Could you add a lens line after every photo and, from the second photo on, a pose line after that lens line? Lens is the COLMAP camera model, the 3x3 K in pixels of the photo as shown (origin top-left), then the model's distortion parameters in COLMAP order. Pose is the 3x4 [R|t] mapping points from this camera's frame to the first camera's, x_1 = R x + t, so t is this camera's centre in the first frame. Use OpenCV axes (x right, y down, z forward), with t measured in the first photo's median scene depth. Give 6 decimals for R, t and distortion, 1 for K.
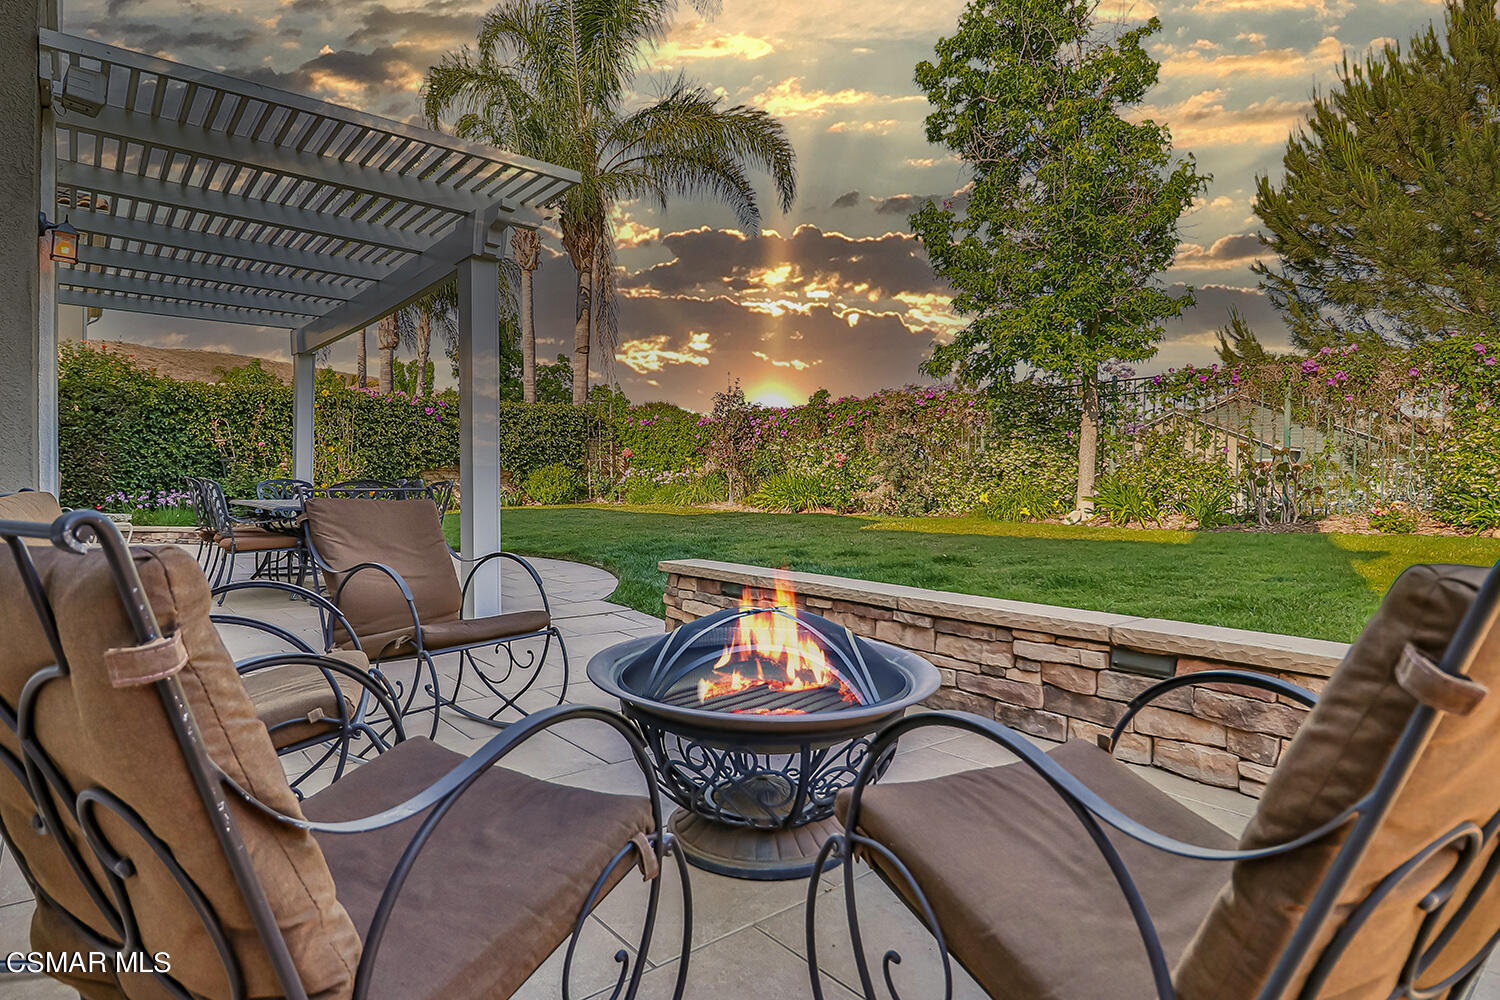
lens RADIAL K [[817.4, 0, 735.2], [0, 817.4, 481.7], [0, 0, 1]] dist [-0.005042, -0.002199]
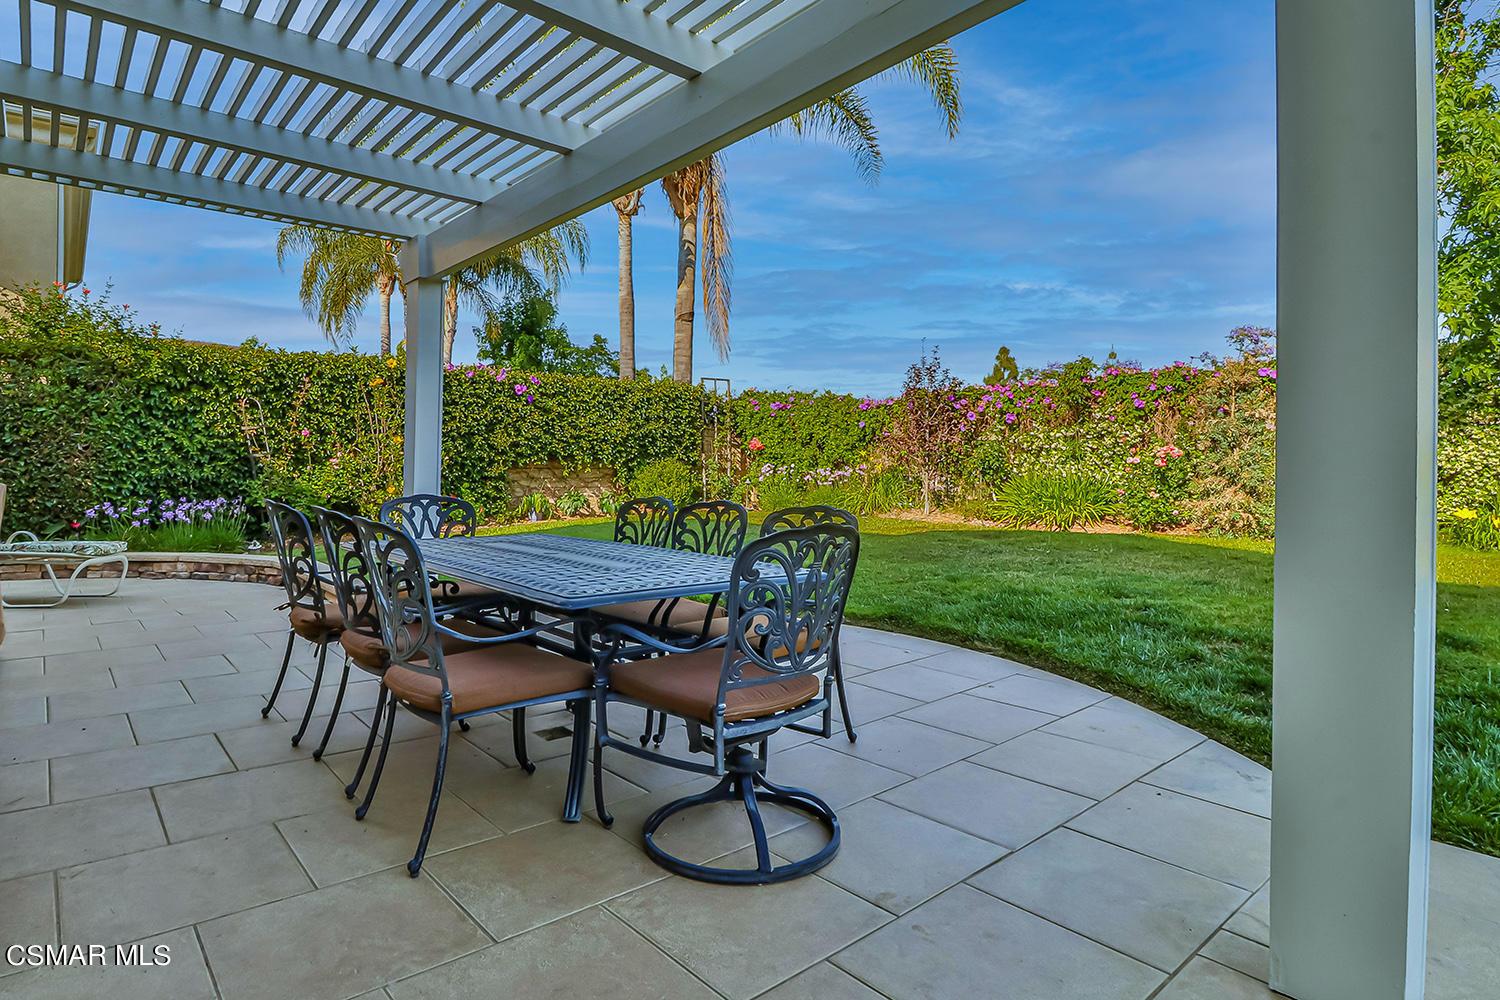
lens RADIAL K [[827.3, 0, 750.6], [0, 827.3, 458.0], [0, 0, 1]] dist [-0.008496, -0.001408]
pose [[0.999632, -0.000632, 0.027122, -0.222735], [0.001120, 0.999838, -0.017984, -0.011367], [-0.027106, 0.018008, 0.999470, 0.280445]]
